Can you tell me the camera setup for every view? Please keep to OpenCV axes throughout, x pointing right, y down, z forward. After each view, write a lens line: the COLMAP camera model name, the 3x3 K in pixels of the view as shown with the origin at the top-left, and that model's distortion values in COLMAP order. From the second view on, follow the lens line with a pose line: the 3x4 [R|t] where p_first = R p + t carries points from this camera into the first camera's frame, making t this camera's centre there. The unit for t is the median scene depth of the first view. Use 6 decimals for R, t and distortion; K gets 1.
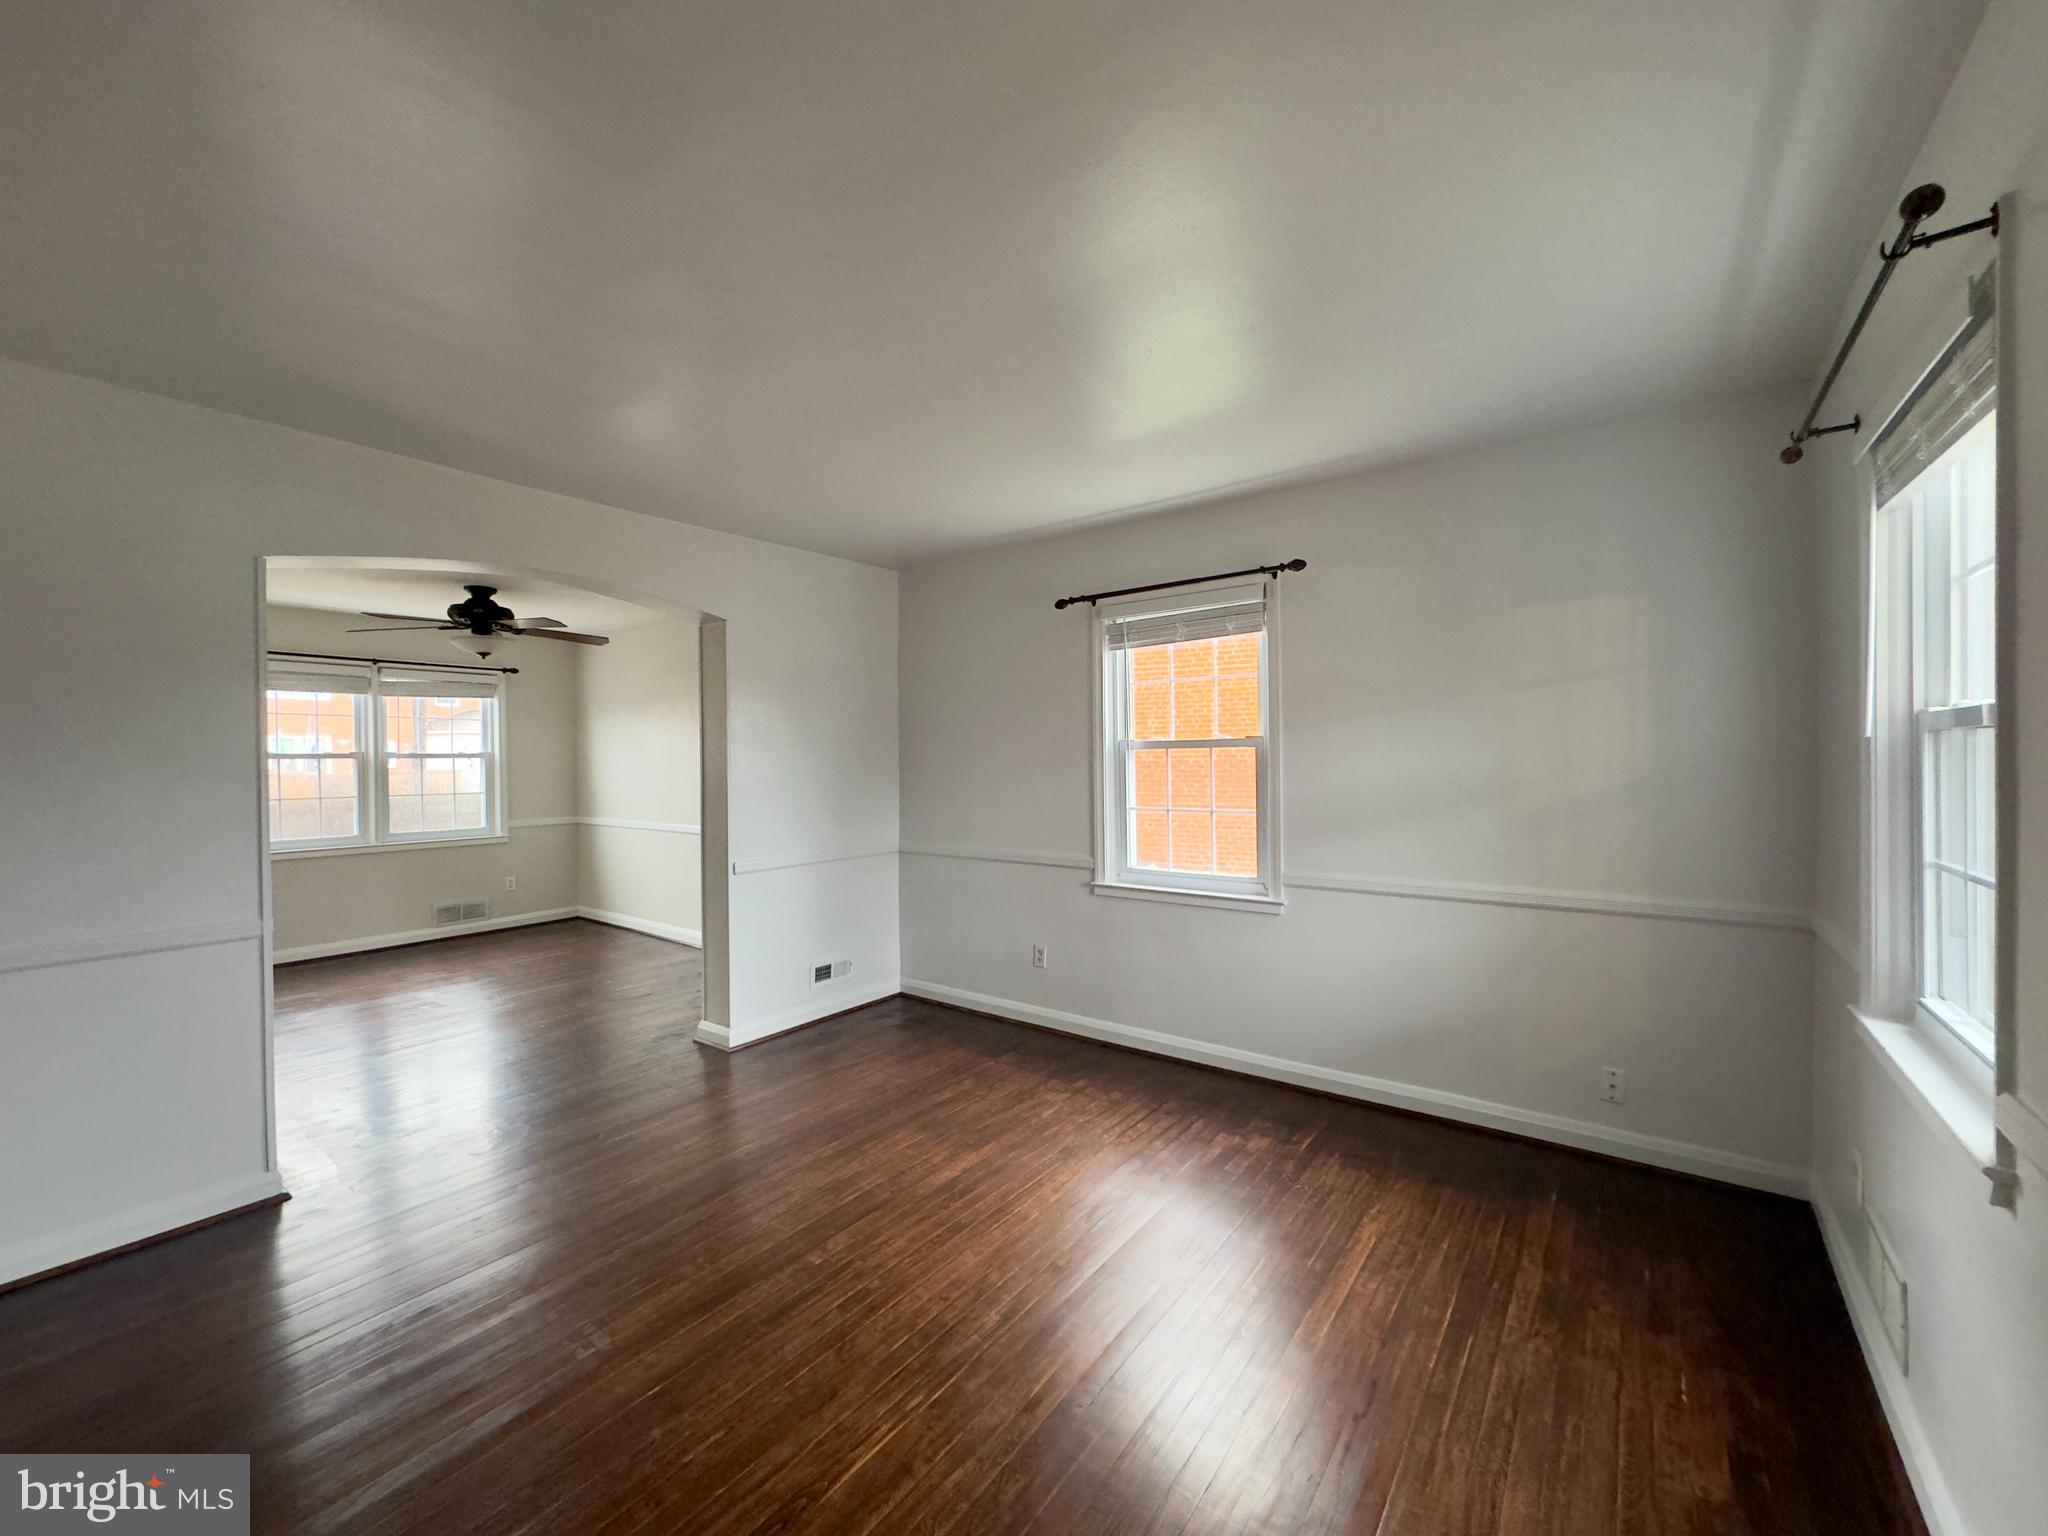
lens RADIAL K [[807.4, 0, 1026.1], [0, 807.4, 759.8], [0, 0, 1]] dist [-0.000483, -0.000015]
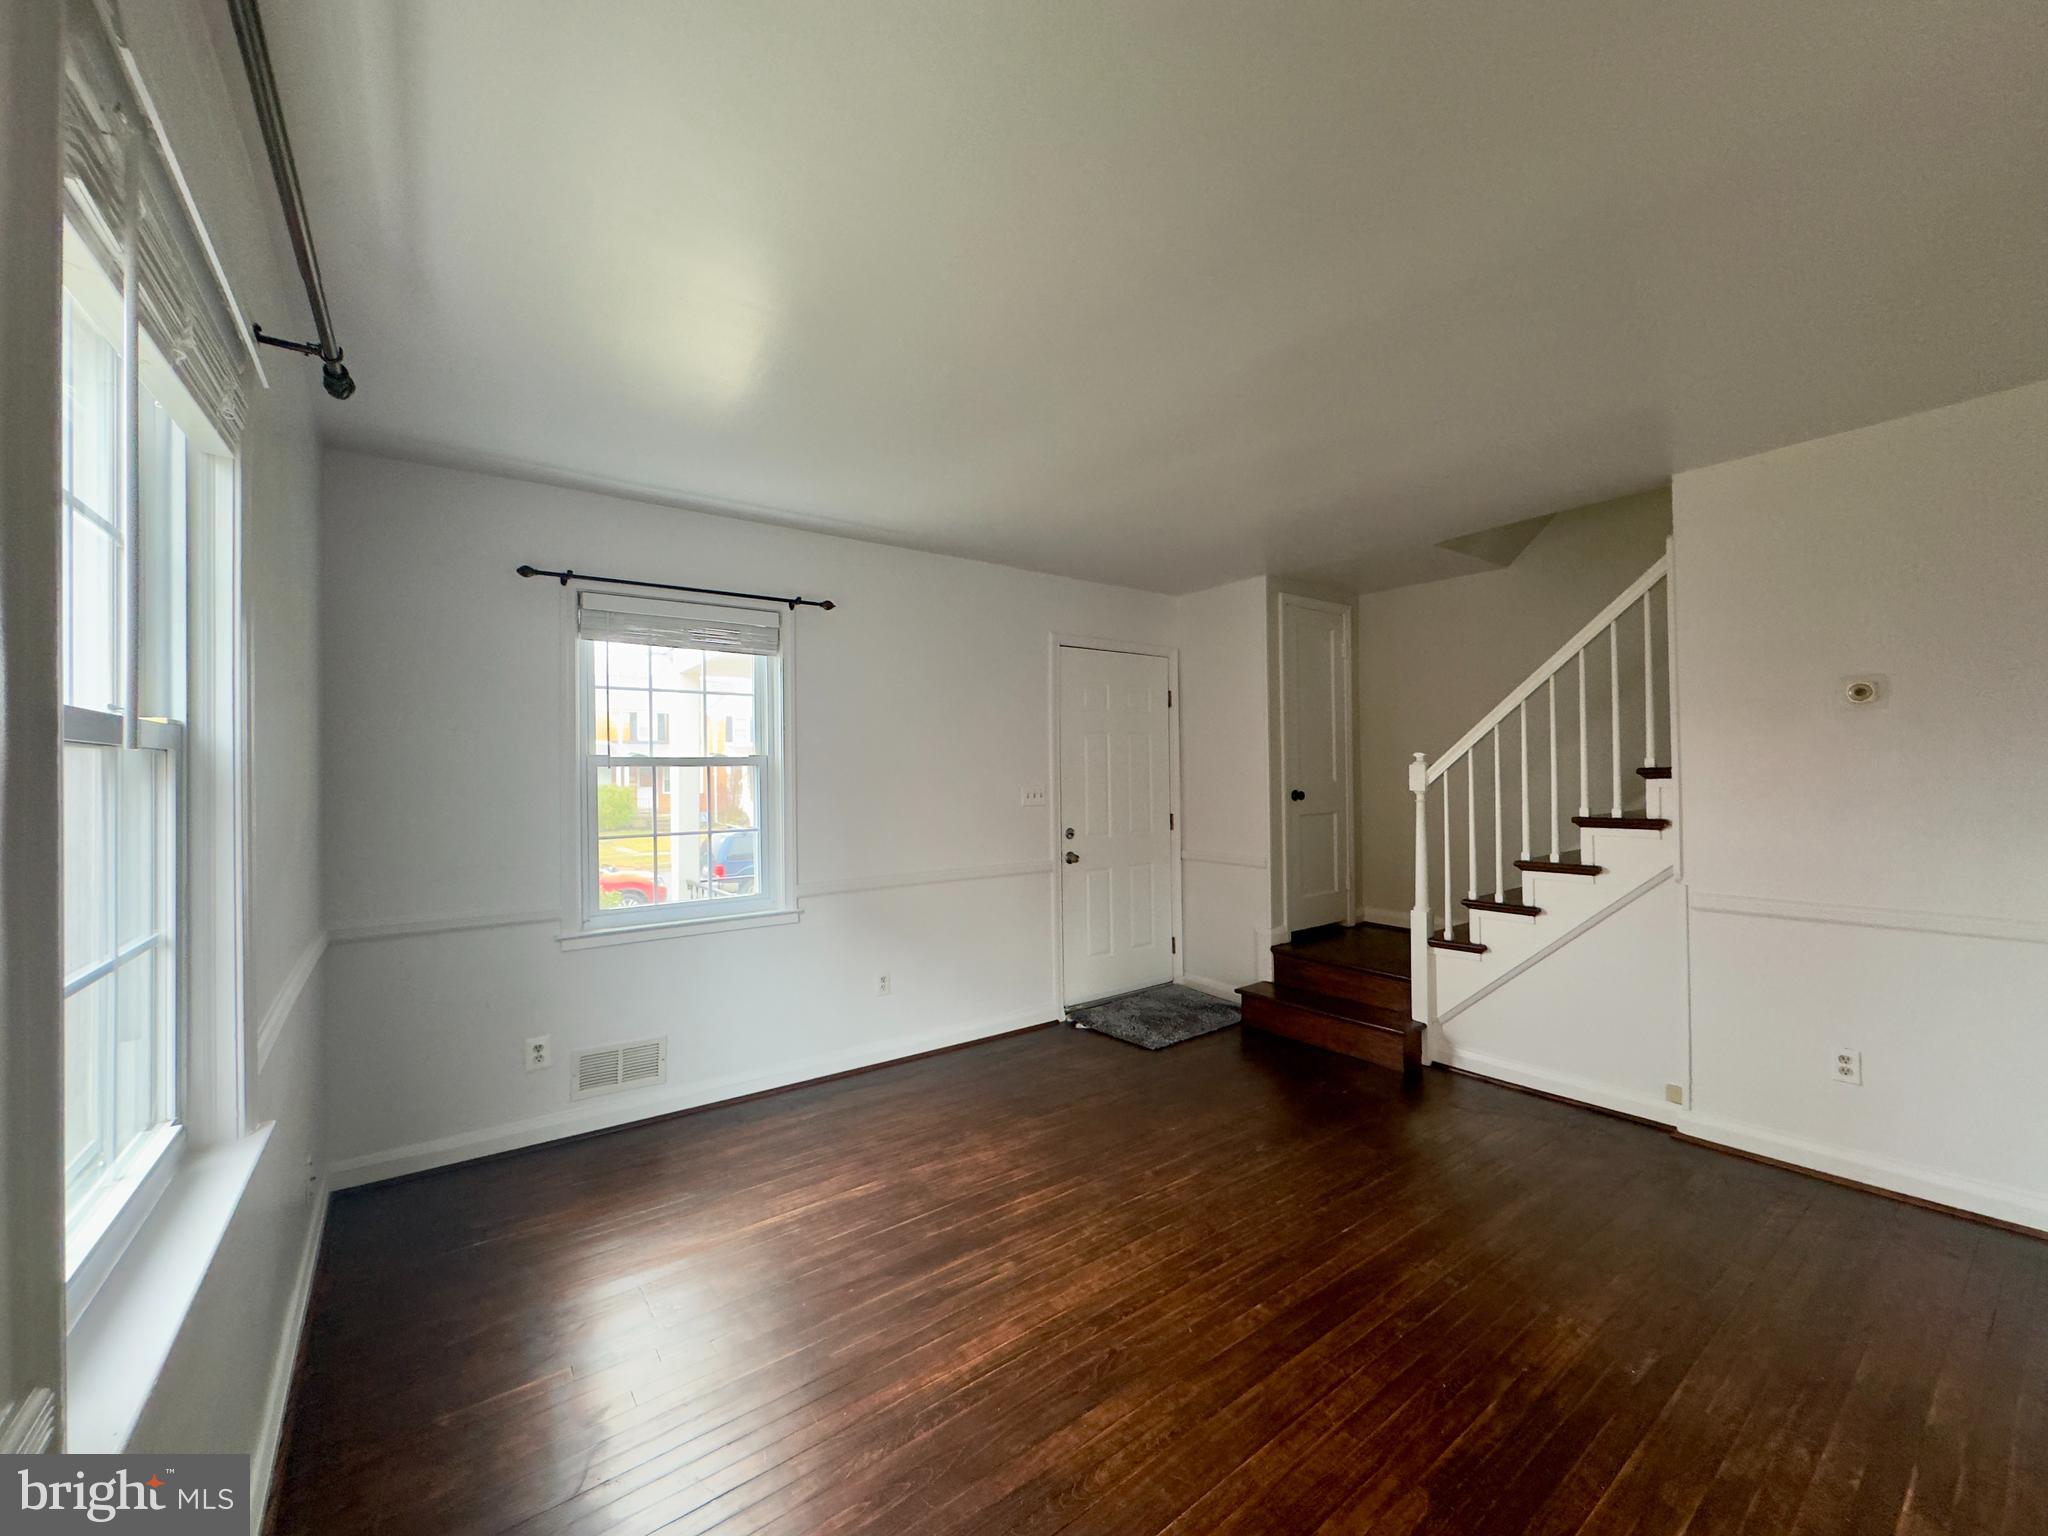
lens RADIAL K [[809.6, 0, 1015.7], [0, 809.6, 777.2], [0, 0, 1]] dist [0.013263, 0.000017]
pose [[-0.954202, 0.020222, 0.298480, -0.263788], [0.020193, 0.999791, -0.003179, 0.007295], [-0.298482, 0.002994, -0.954411, 1.836555]]
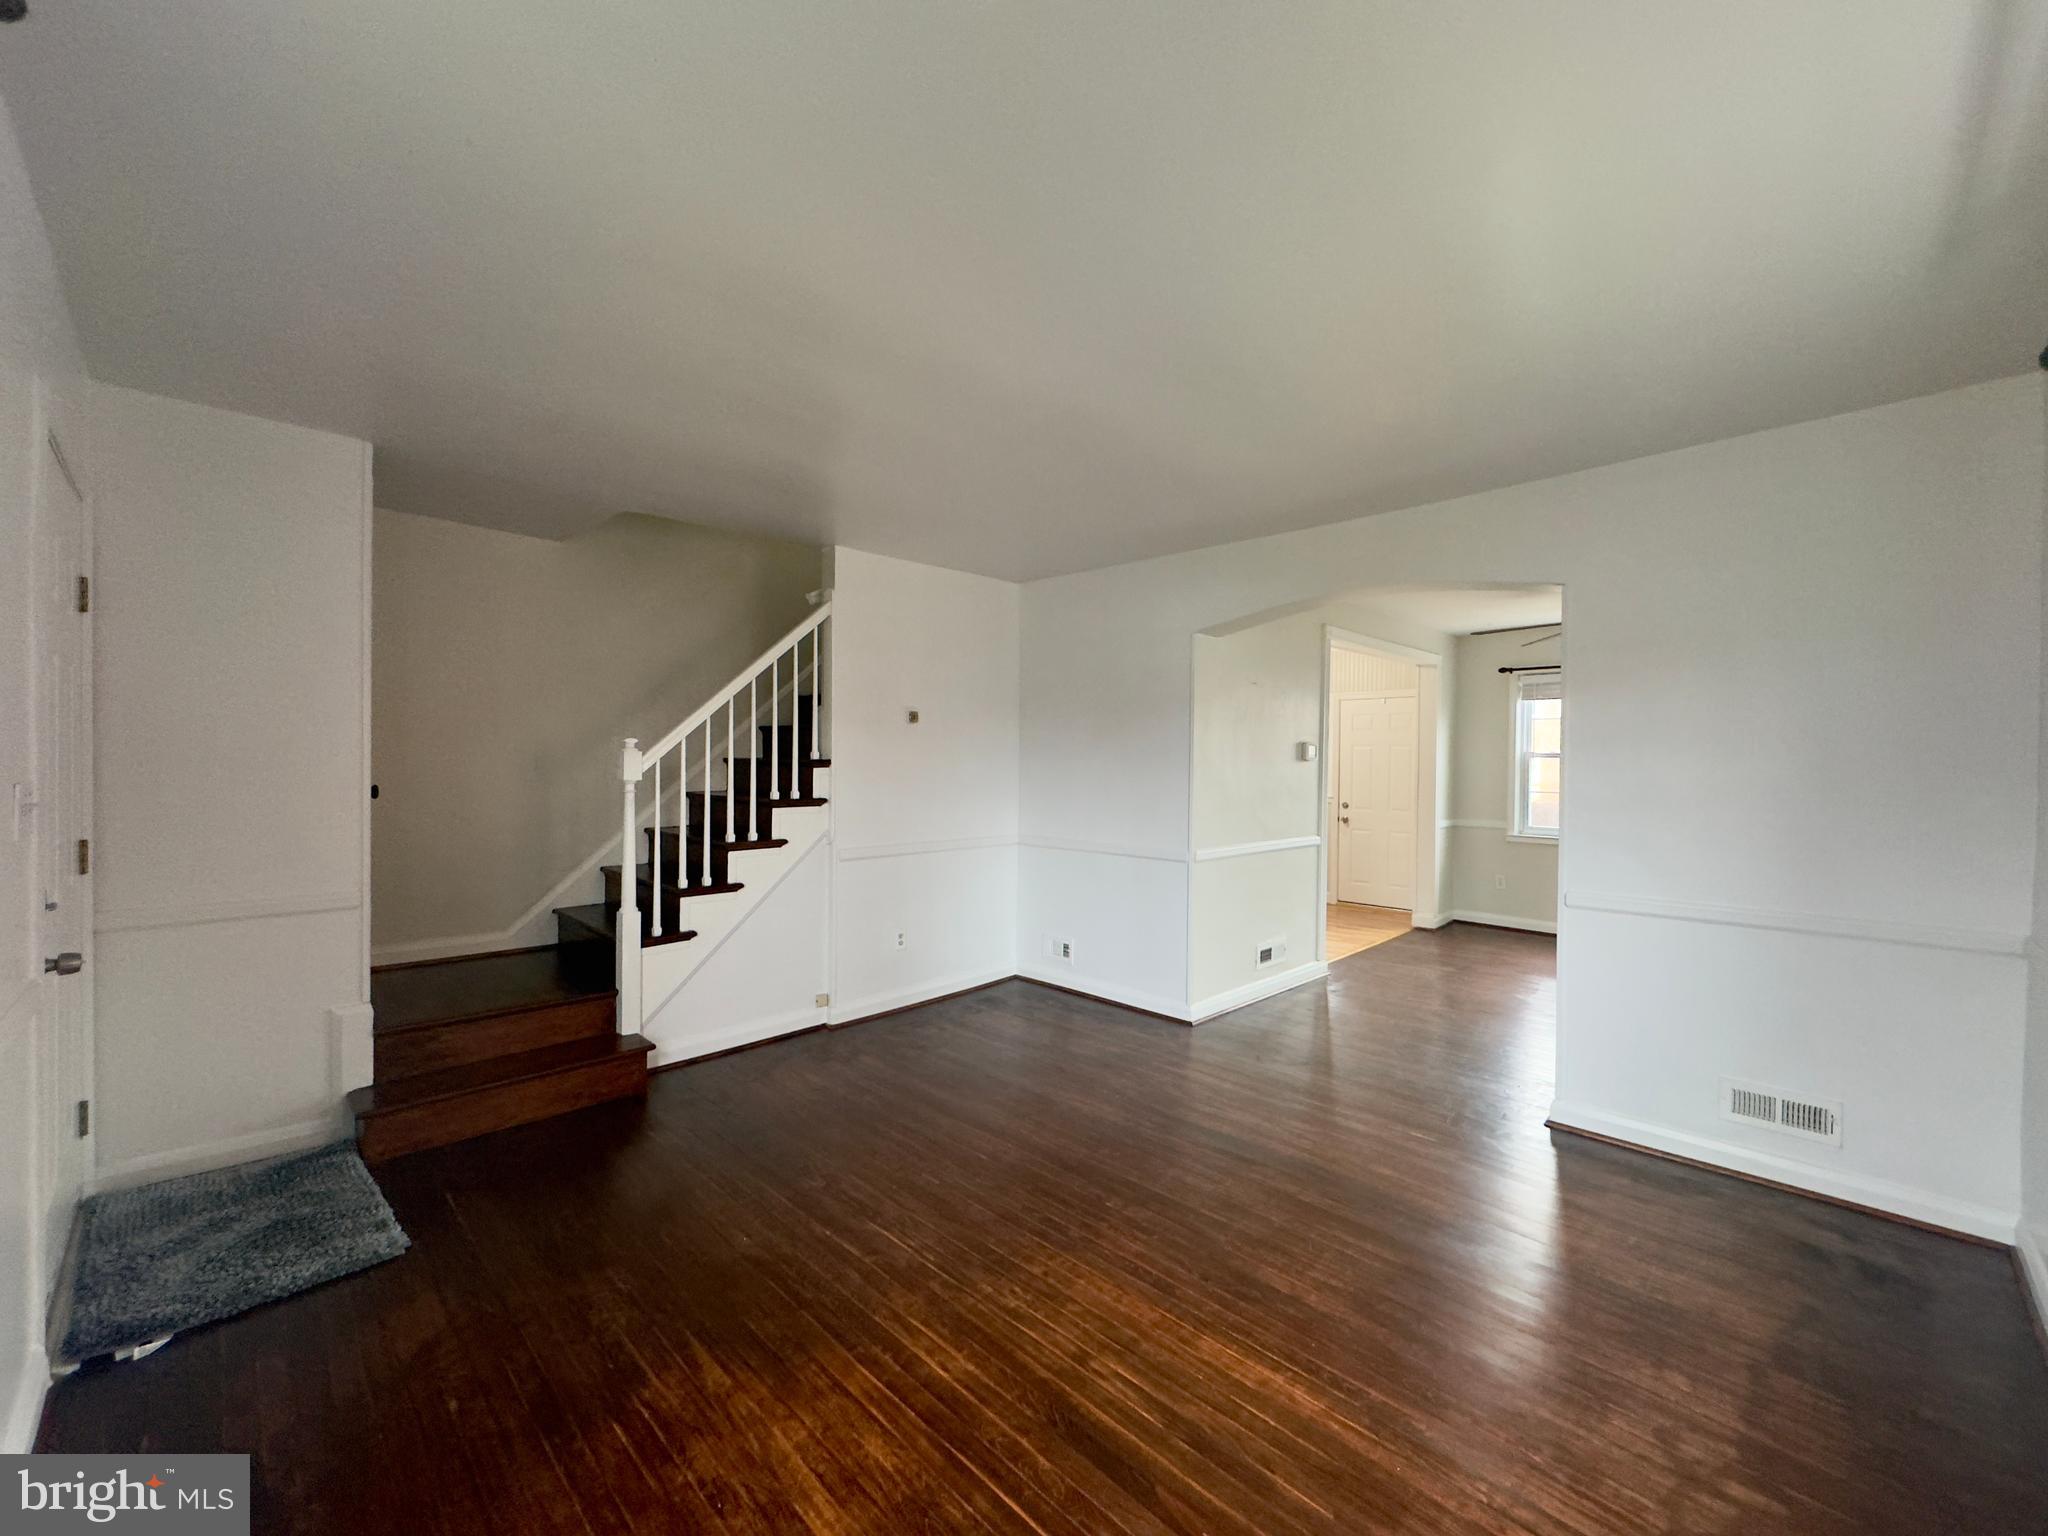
lens RADIAL K [[815.3, 0, 1024.0], [0, 815.3, 768.0], [0, 0, 1]] dist [-0.000961, 0.000128]
pose [[-0.148533, 0.014371, -0.988803, 0.809301], [-0.003285, 0.999882, 0.015026, -0.001935], [0.988902, 0.005480, -0.148469, 0.972547]]
